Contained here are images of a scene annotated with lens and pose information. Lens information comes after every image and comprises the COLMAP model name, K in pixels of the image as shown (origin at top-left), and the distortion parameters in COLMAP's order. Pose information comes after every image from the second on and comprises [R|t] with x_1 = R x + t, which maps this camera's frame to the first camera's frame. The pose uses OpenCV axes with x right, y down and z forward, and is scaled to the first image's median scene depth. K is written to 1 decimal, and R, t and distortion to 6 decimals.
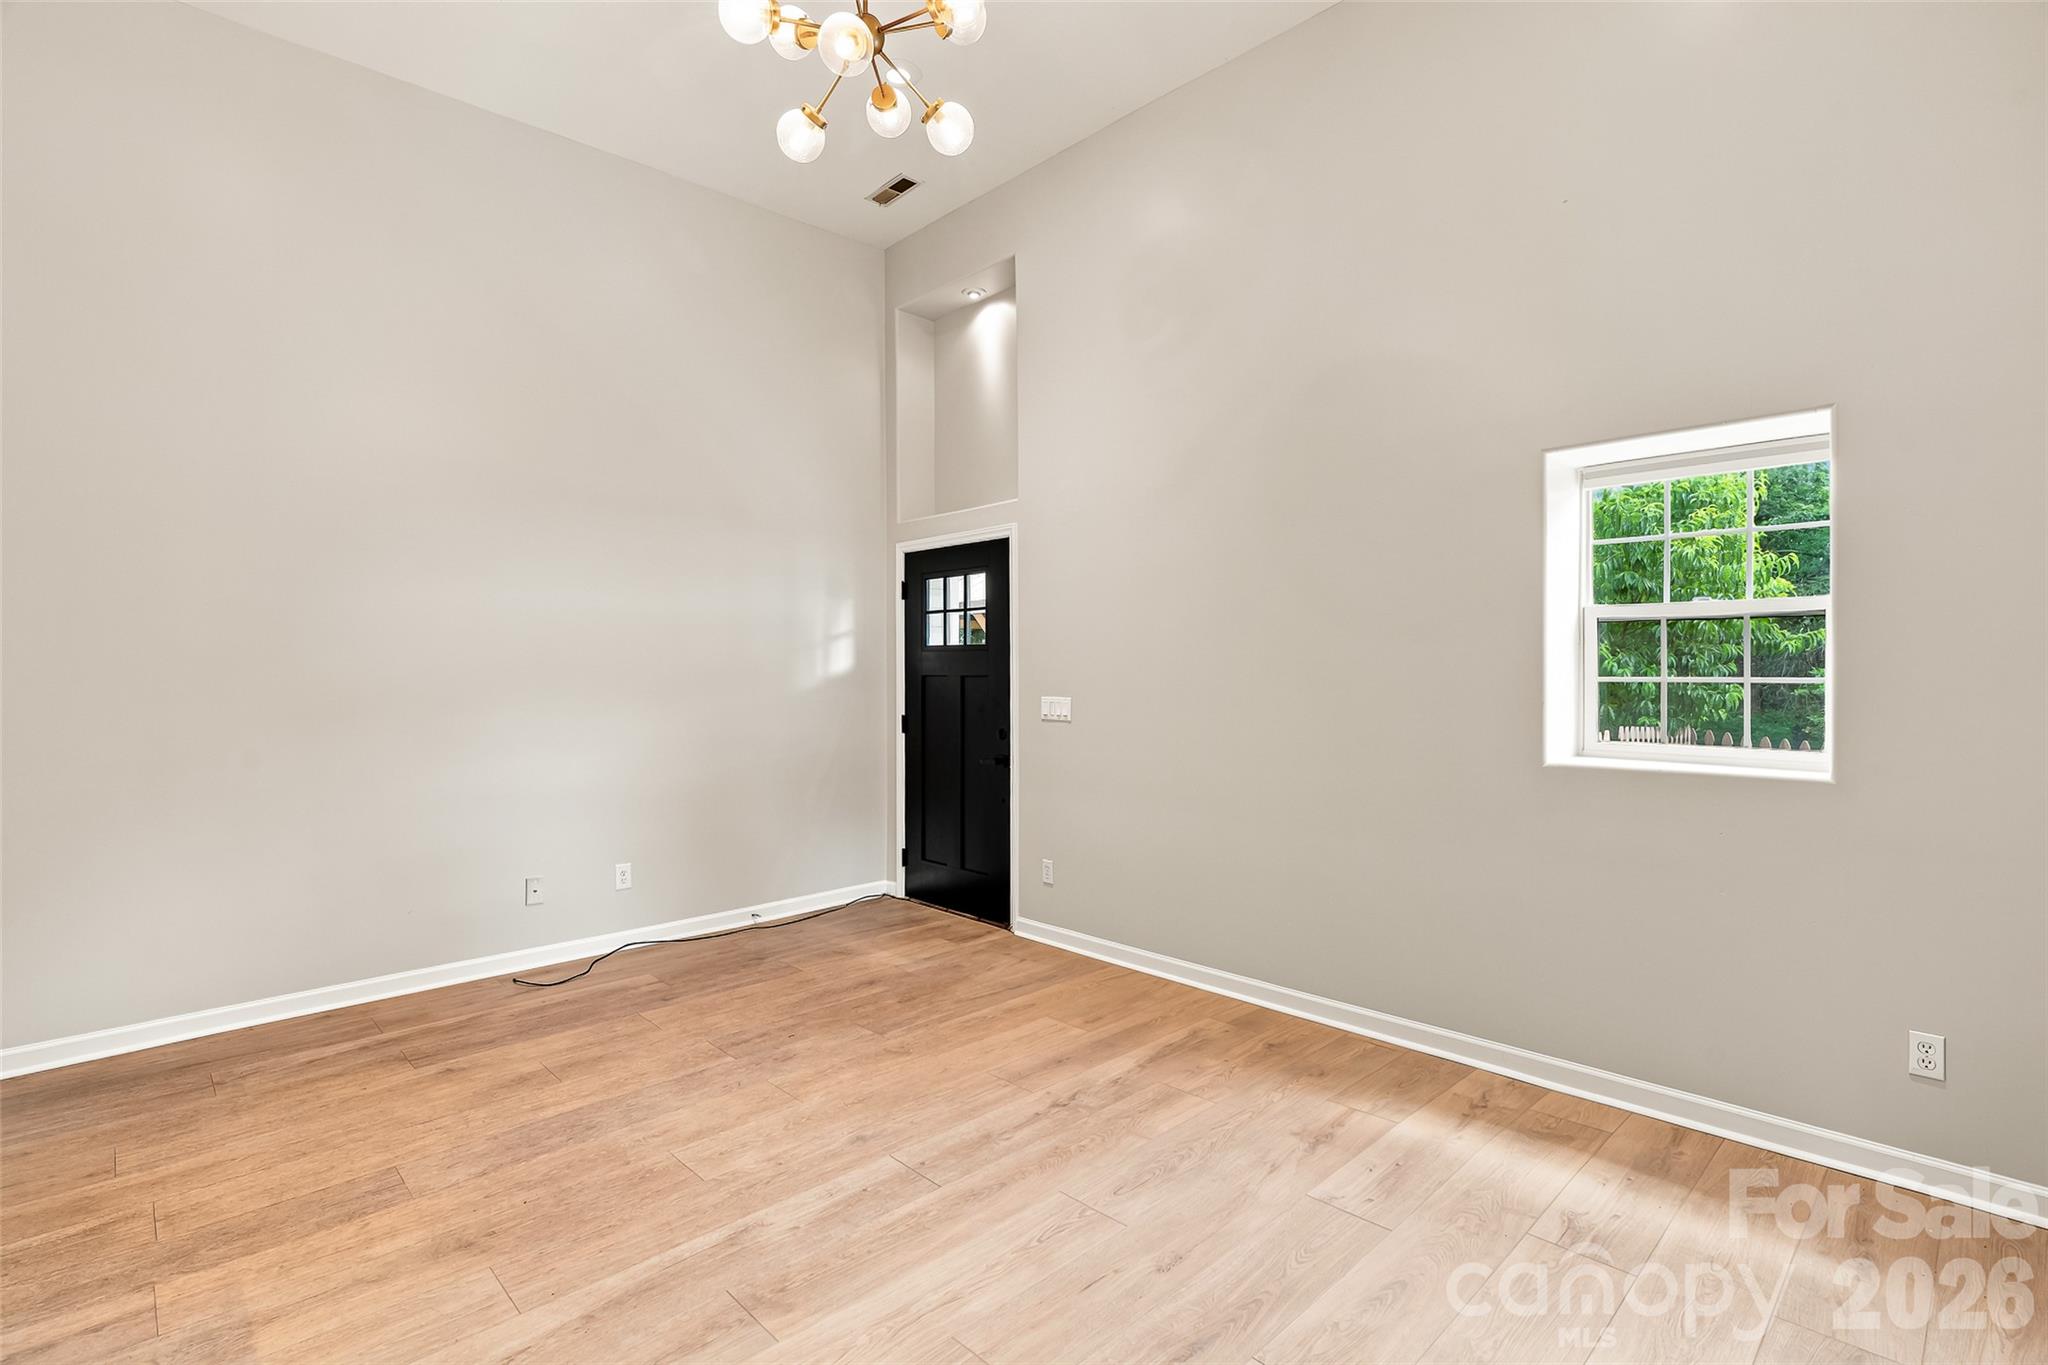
lens RADIAL K [[942.6, 0, 989.5], [0, 942.6, 681.6], [0, 0, 1]] dist [-0.010712, -0.000146]
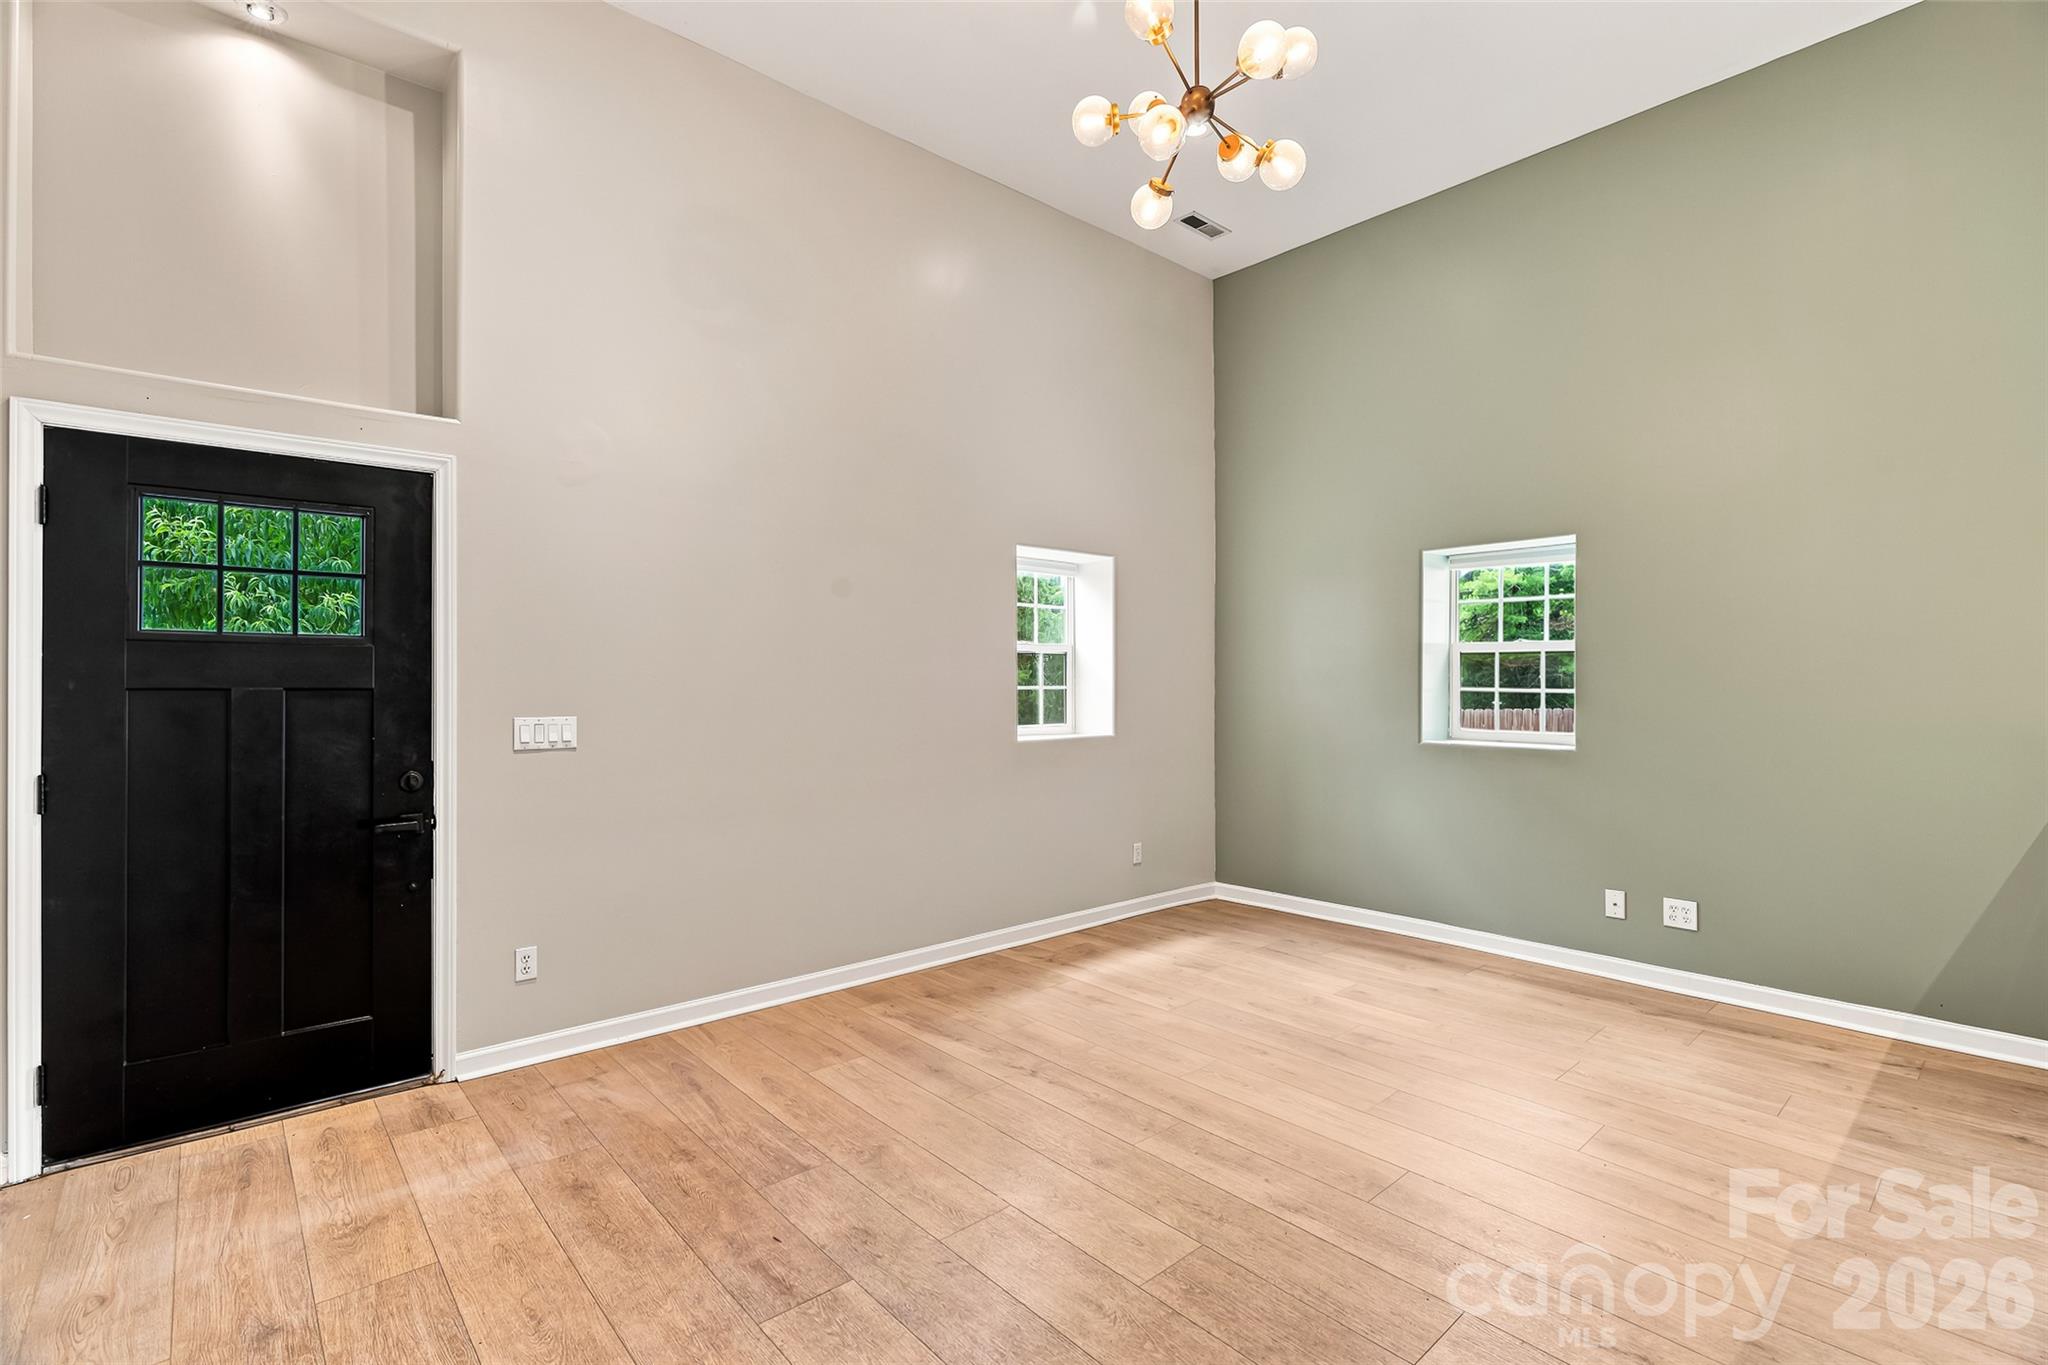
lens RADIAL K [[942.6, 0, 1037.1], [0, 942.6, 671.2], [0, 0, 1]] dist [-0.010712, -0.000146]
pose [[0.019694, 0.012753, 0.999725, -0.937254], [0.008279, 0.999882, -0.012918, -0.009896], [-0.999772, 0.008531, 0.019586, 0.870548]]
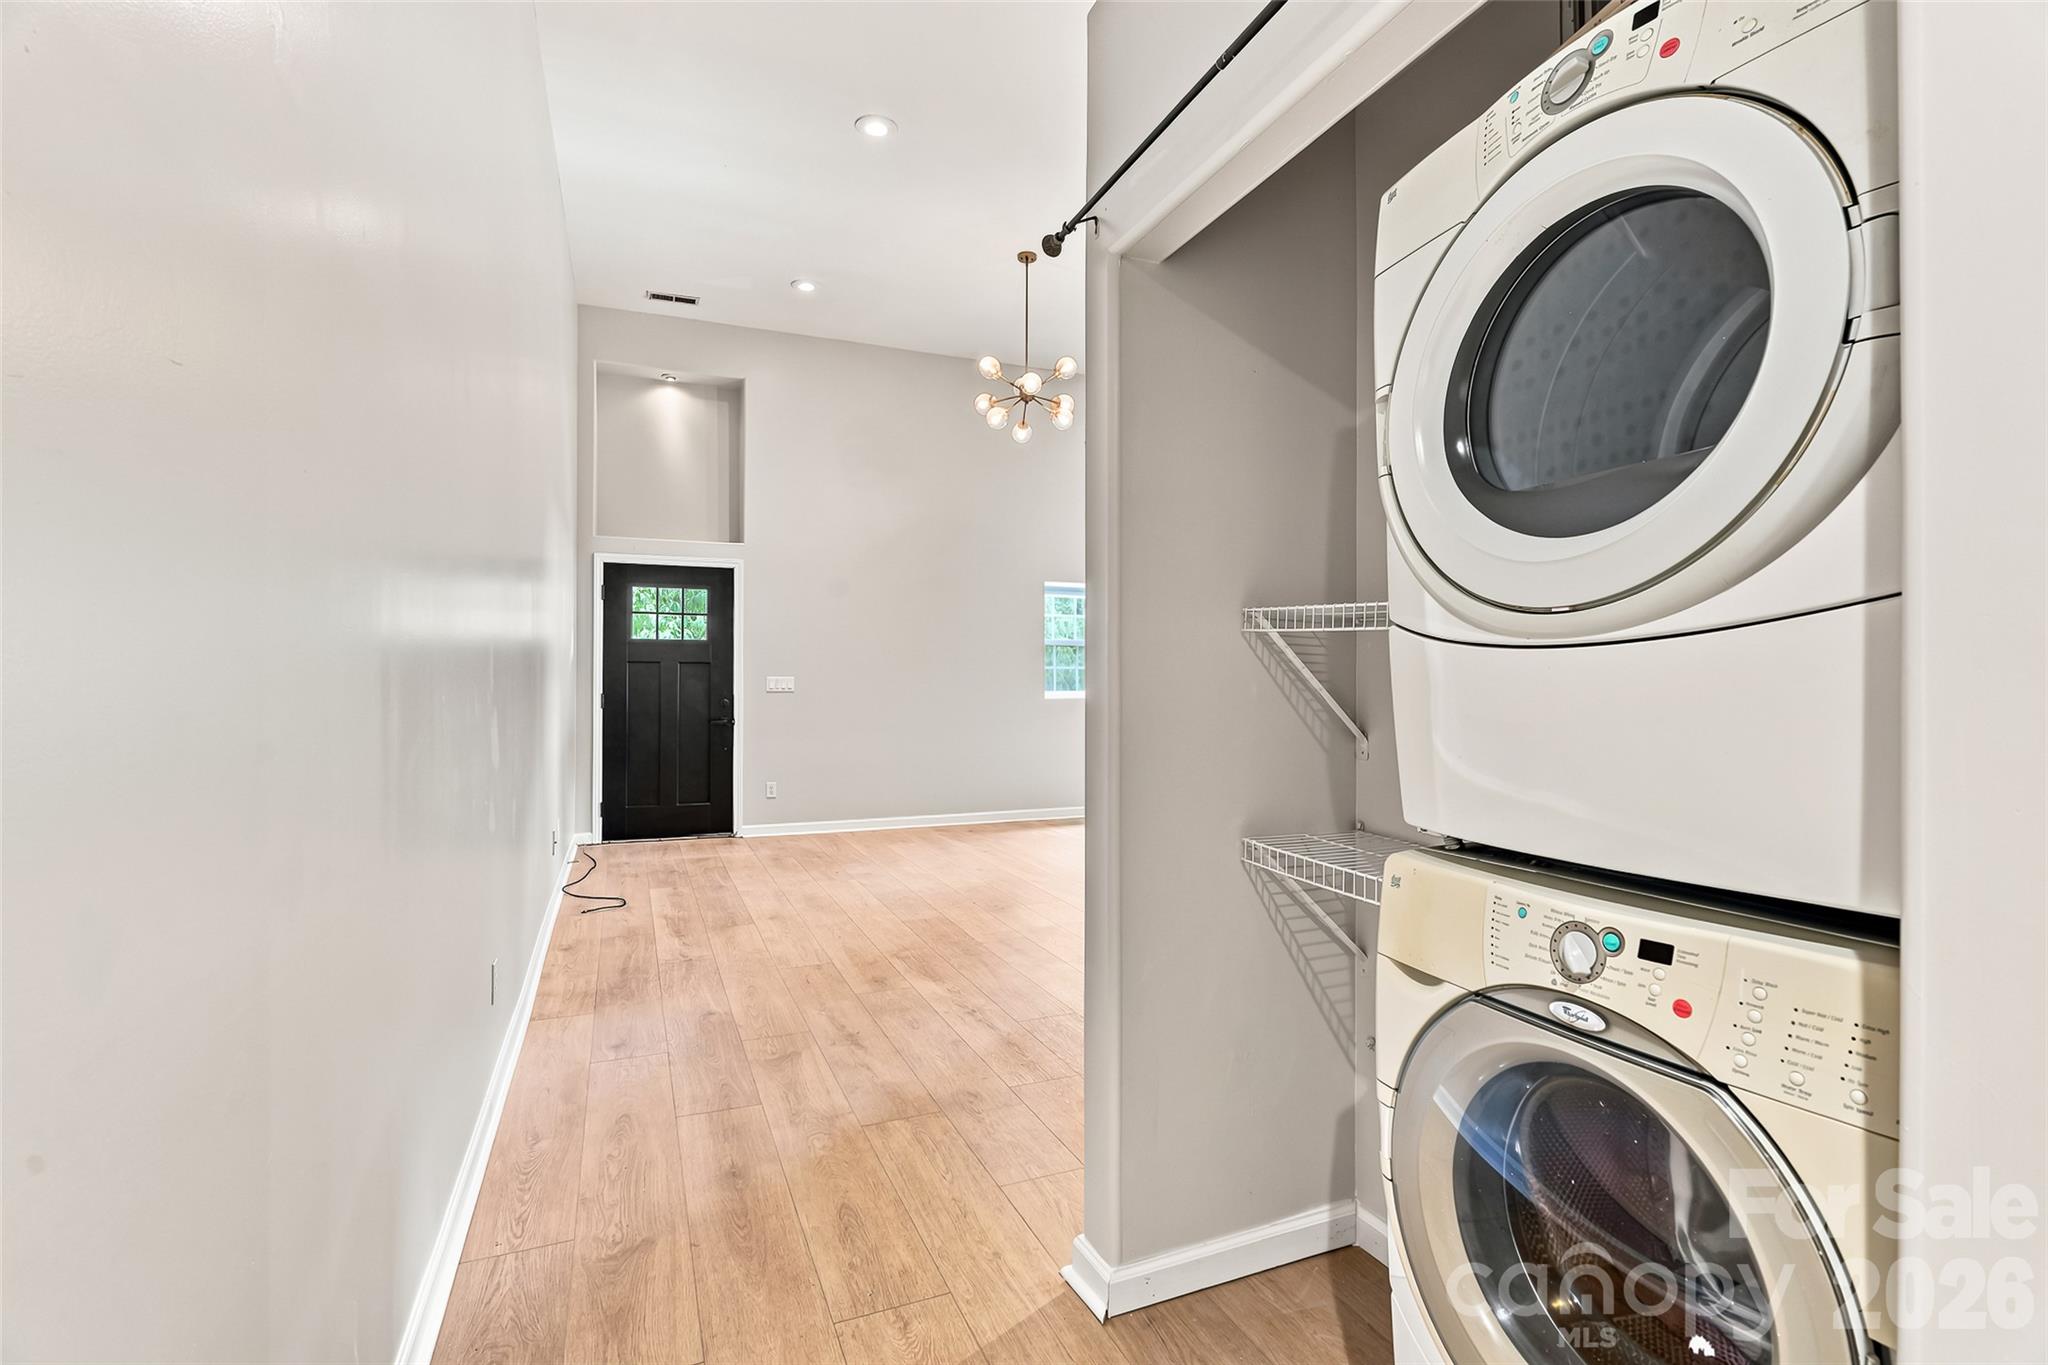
lens RADIAL K [[942.6, 0, 1022.4], [0, 942.6, 667.8], [0, 0, 1]] dist [-0.010712, -0.000146]
pose [[0.339838, 0.014720, 0.940369, -1.846604], [0.001856, 0.999865, -0.016322, 0.040162], [-0.940482, 0.007292, 0.339765, 0.111823]]
